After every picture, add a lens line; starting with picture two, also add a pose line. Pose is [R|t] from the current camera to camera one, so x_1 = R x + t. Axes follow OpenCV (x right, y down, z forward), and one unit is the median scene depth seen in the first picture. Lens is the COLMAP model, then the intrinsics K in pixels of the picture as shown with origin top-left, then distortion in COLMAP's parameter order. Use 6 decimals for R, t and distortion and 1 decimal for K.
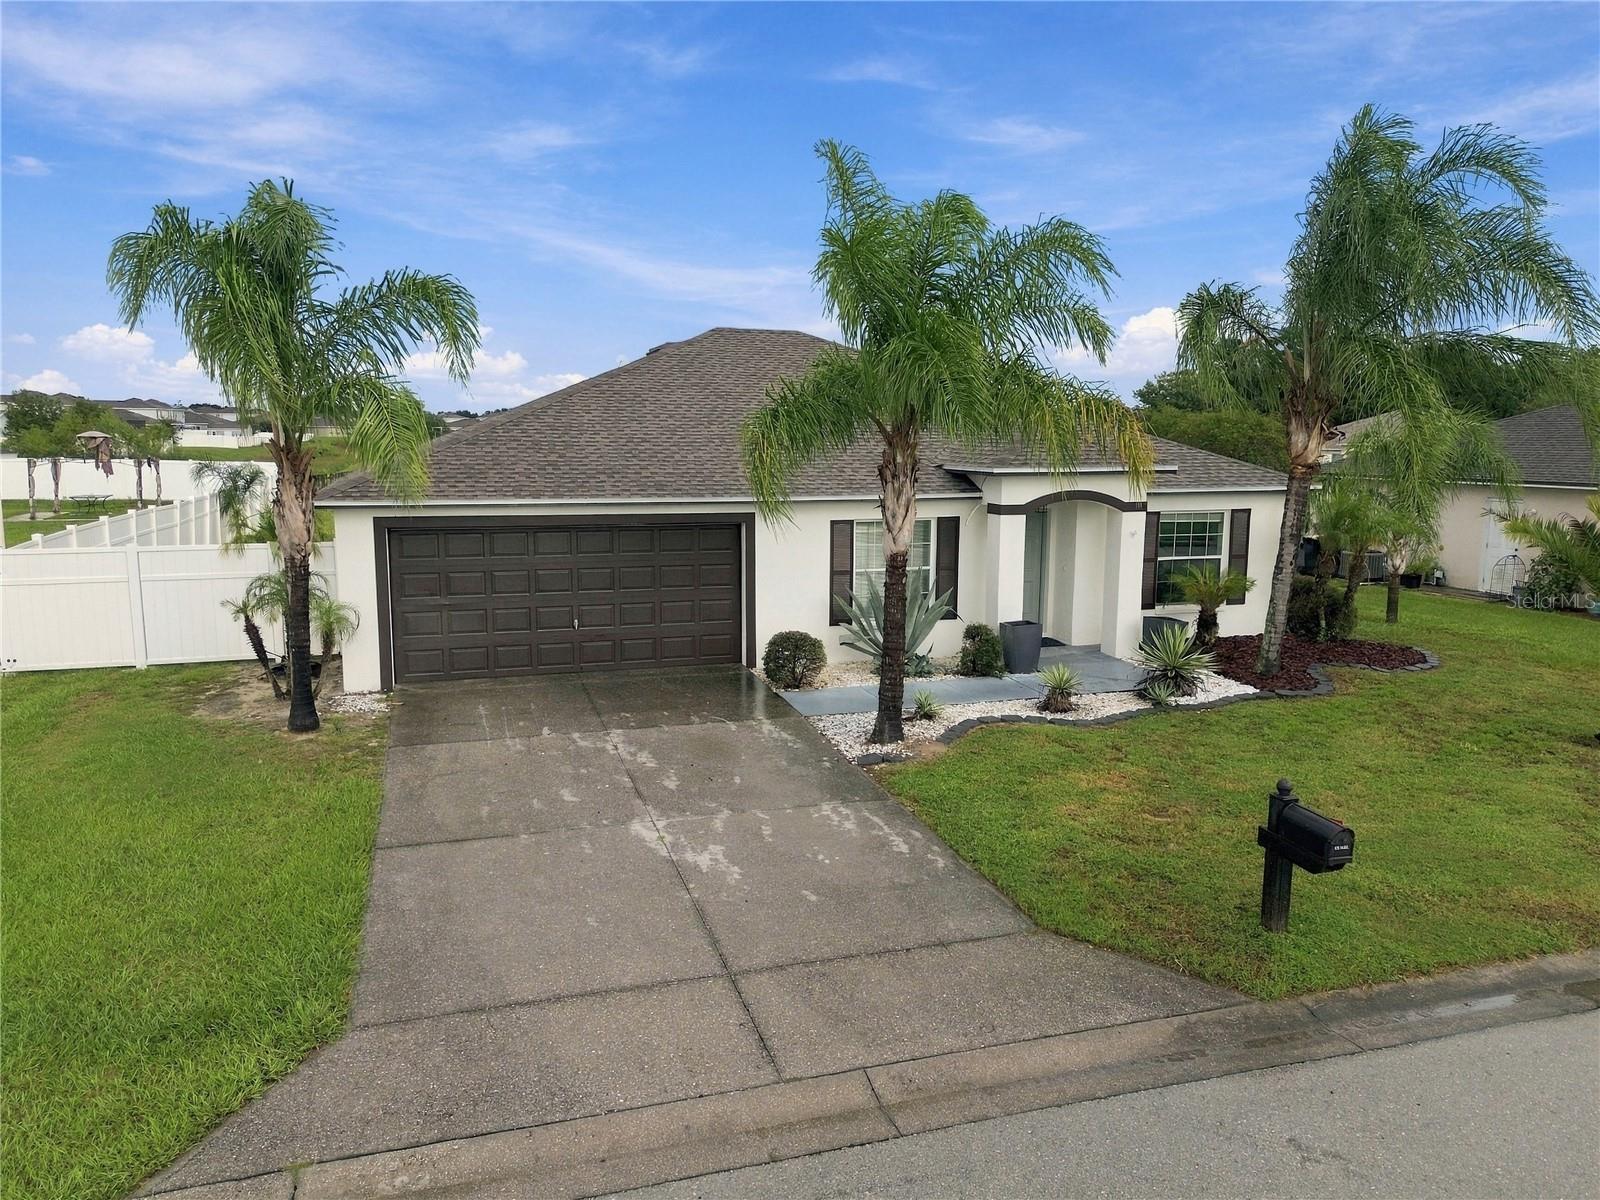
lens RADIAL K [[1129.9, 0, 798.3], [0, 1129.9, 598.0], [0, 0, 1]] dist [0.065416, -0.055305]
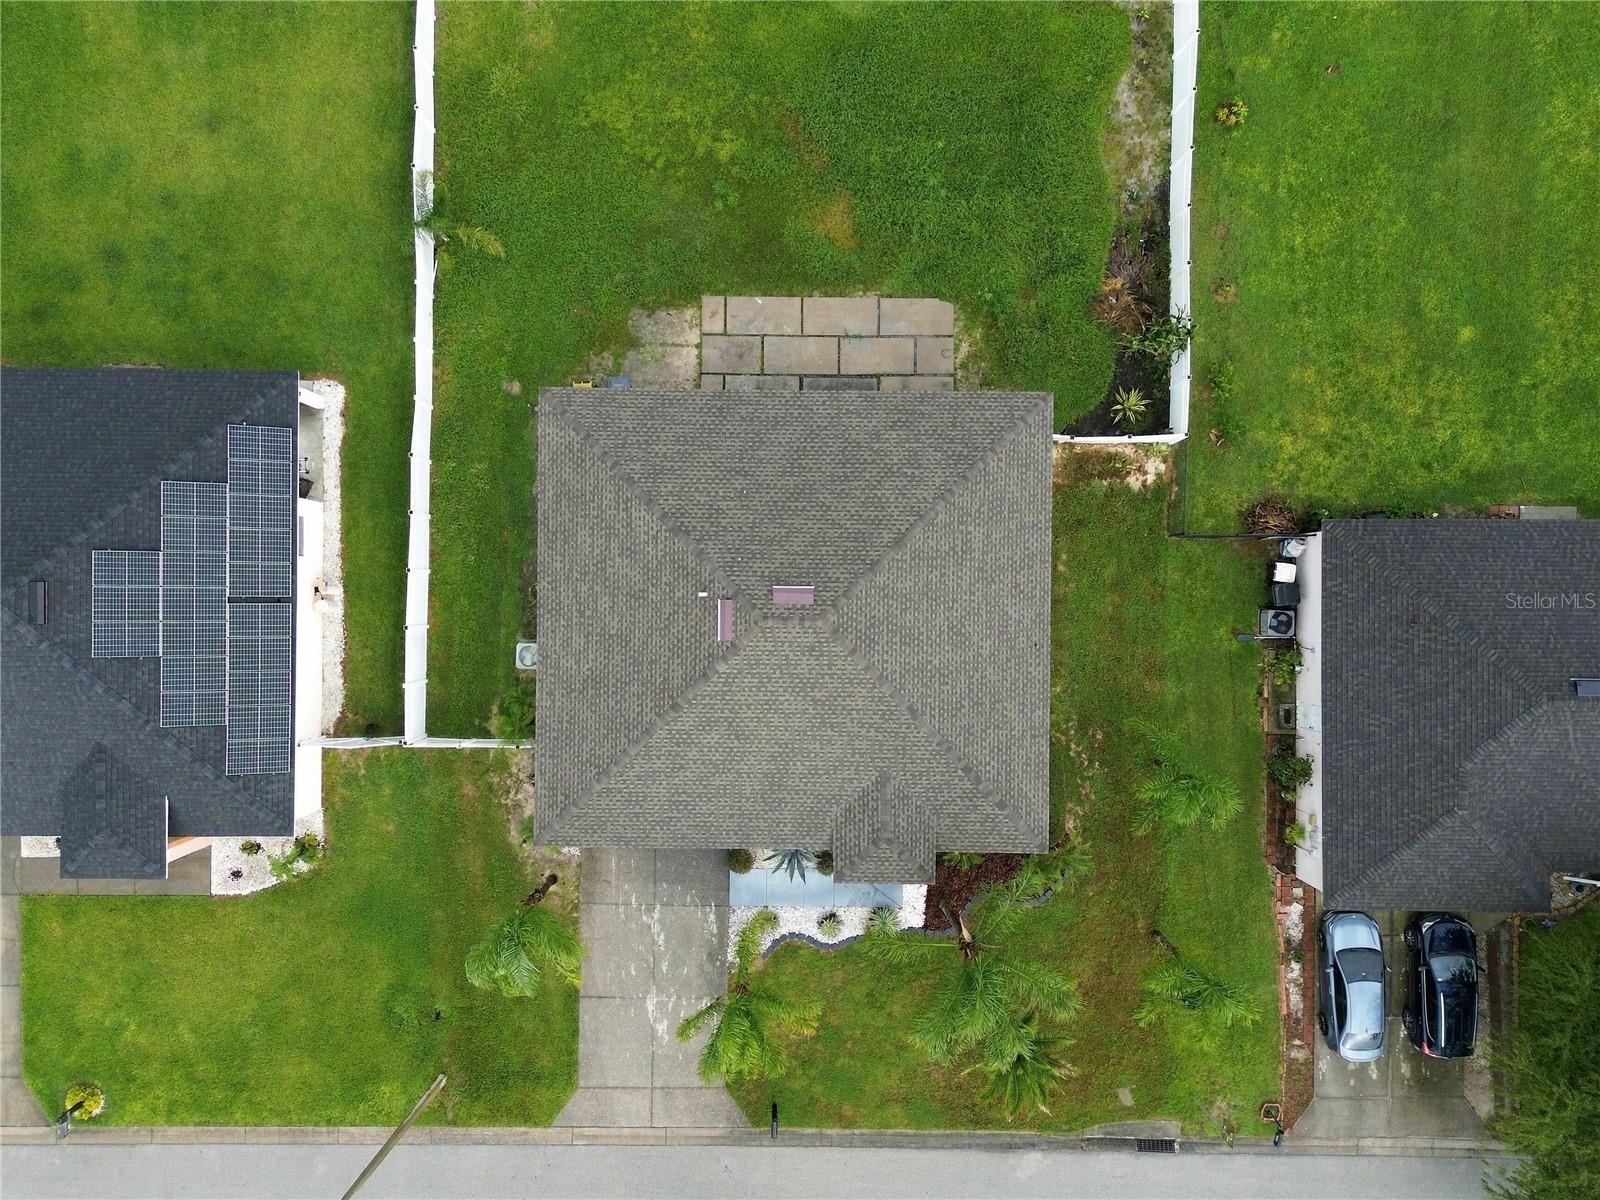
lens RADIAL K [[1129.9, 0, 800.3], [0, 1129.9, 597.9], [0, 0, 1]] dist [0.065416, -0.055305]
pose [[0.949563, 0.313461, -0.008479, -0.051248], [-0.038208, 0.142496, 0.989058, -3.304756], [0.311239, -0.938849, 0.147286, 1.690019]]
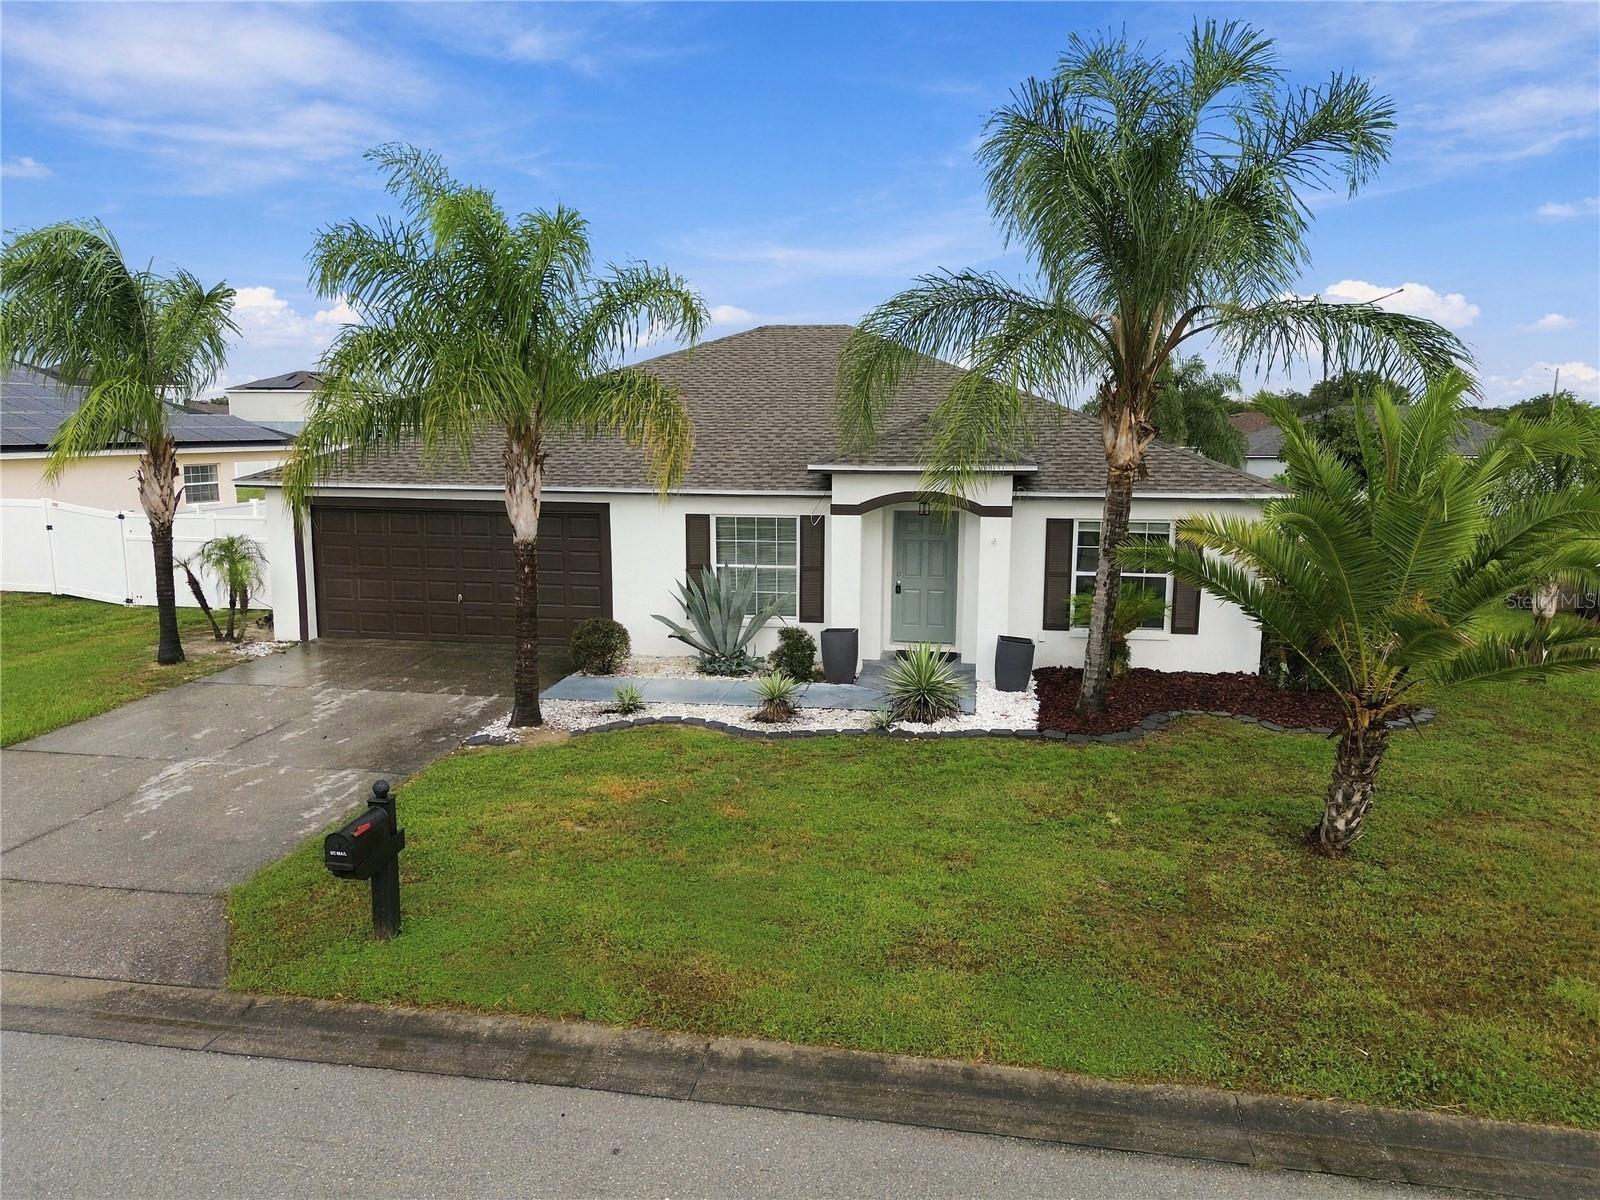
lens RADIAL K [[1129.9, 0, 801.8], [0, 1129.9, 602.0], [0, 0, 1]] dist [0.065416, -0.055305]
pose [[0.892085, 0.069956, -0.446419, 0.866713], [-0.068256, 0.997469, 0.019911, -0.026428], [0.446683, 0.012708, 0.894602, 0.221400]]
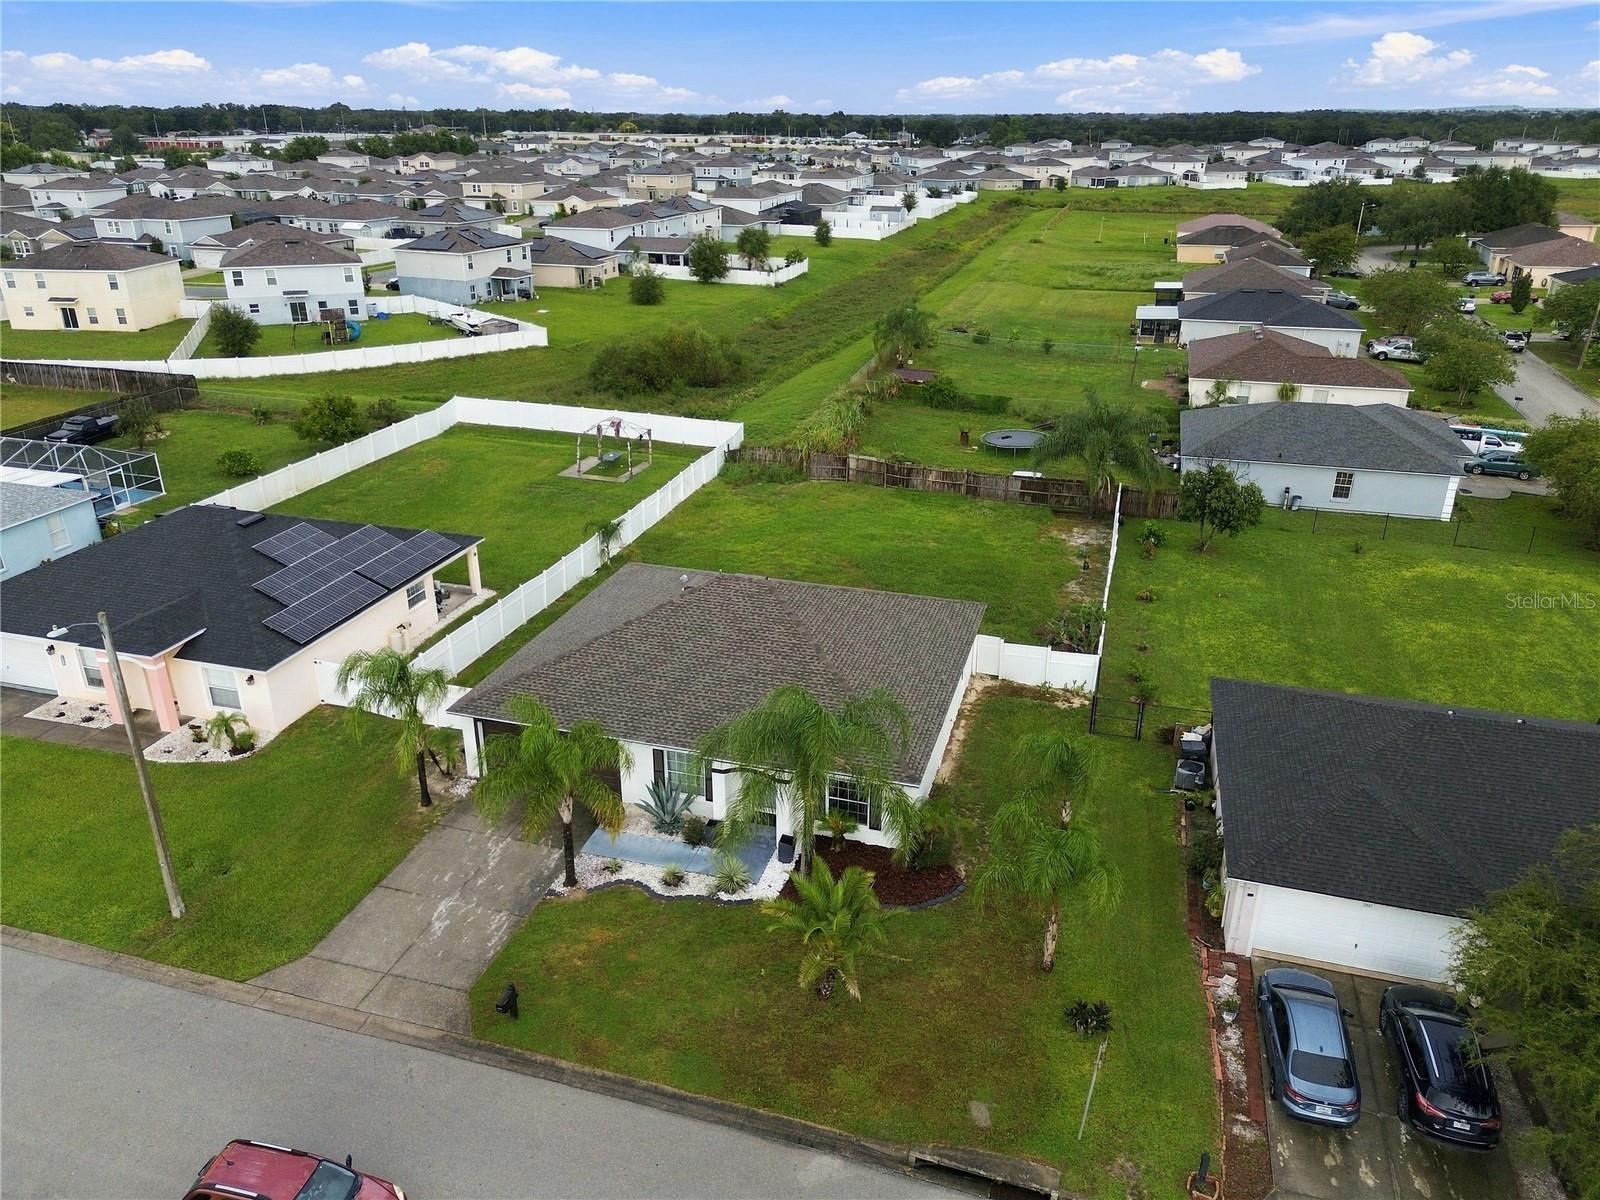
lens RADIAL K [[1129.9, 0, 799.8], [0, 1129.9, 594.6], [0, 0, 1]] dist [0.065416, -0.055305]
pose [[0.825419, 0.216226, -0.521468, 1.952346], [-0.080596, 0.959412, 0.270245, -1.414382], [0.558737, -0.181037, 0.809344, -0.760801]]
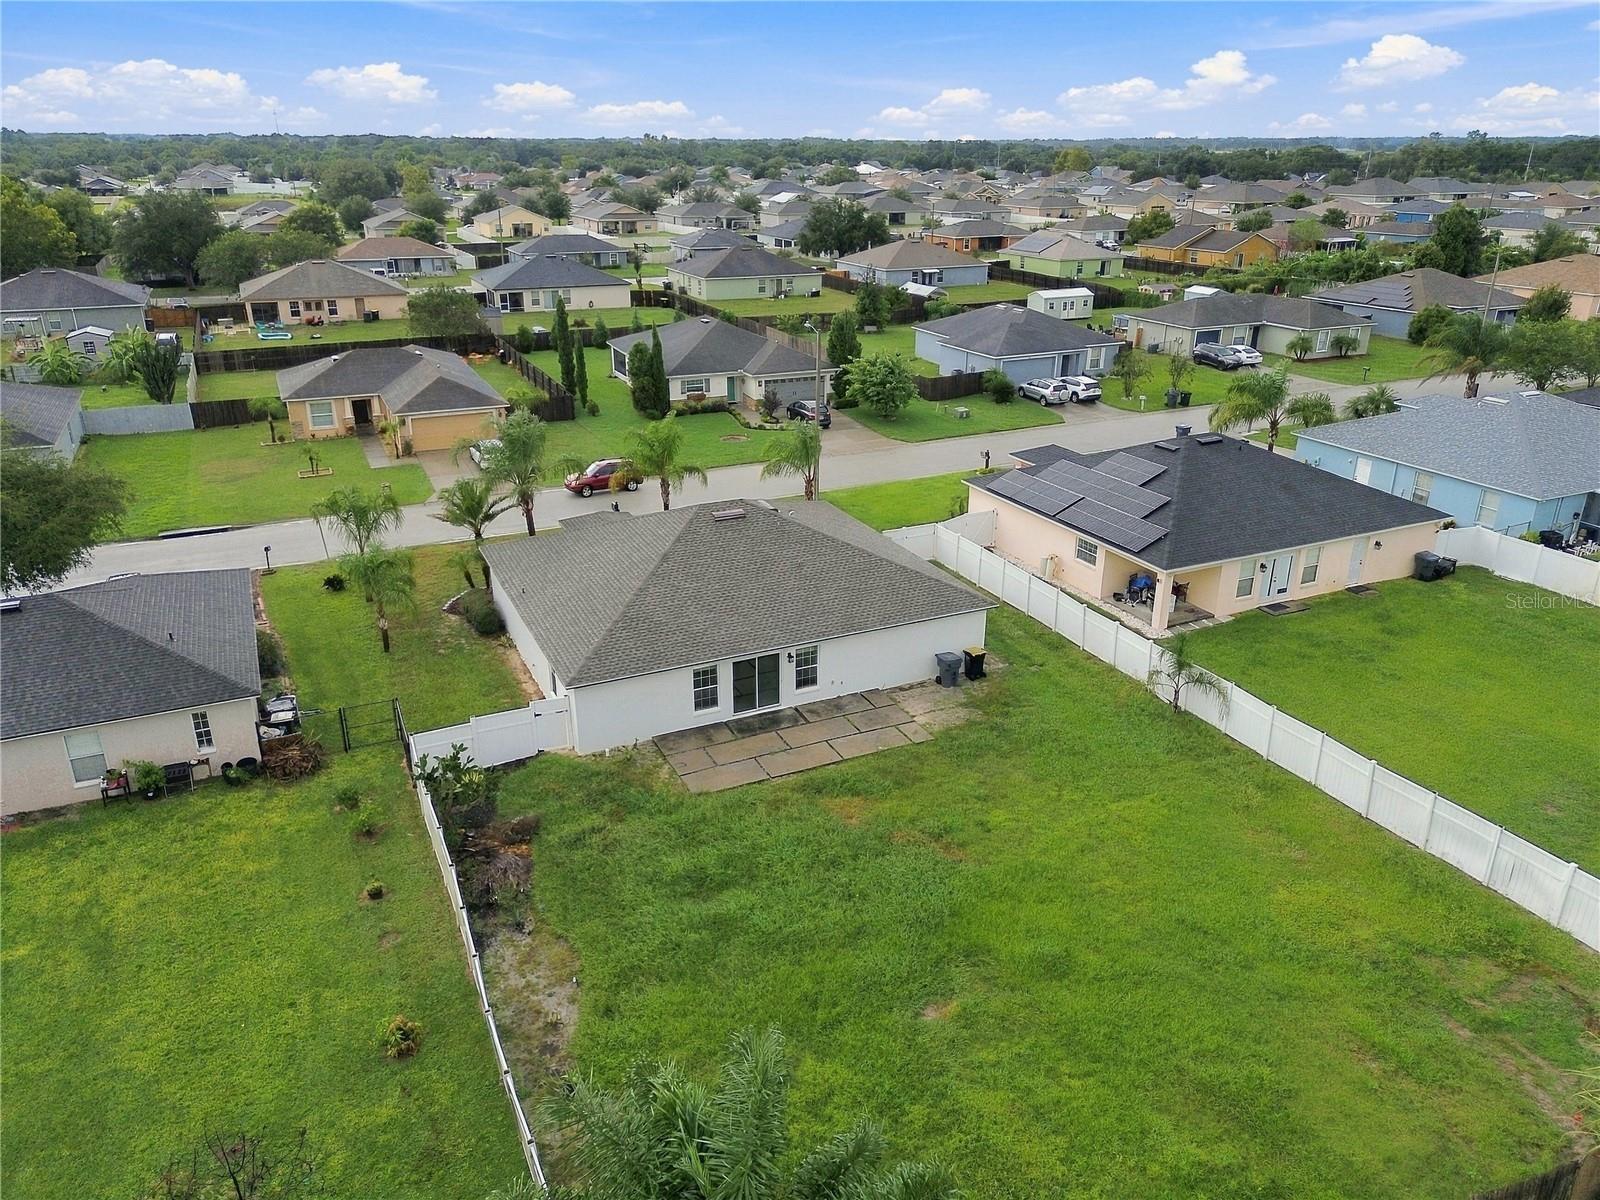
lens RADIAL K [[1129.9, 0, 797.2], [0, 1129.9, 603.3], [0, 0, 1]] dist [0.065416, -0.055305]
pose [[-0.991710, 0.040213, -0.122043, 0.145284], [-0.027301, 0.862148, 0.505921, -2.108192], [0.125563, 0.505059, -0.853902, 5.473548]]
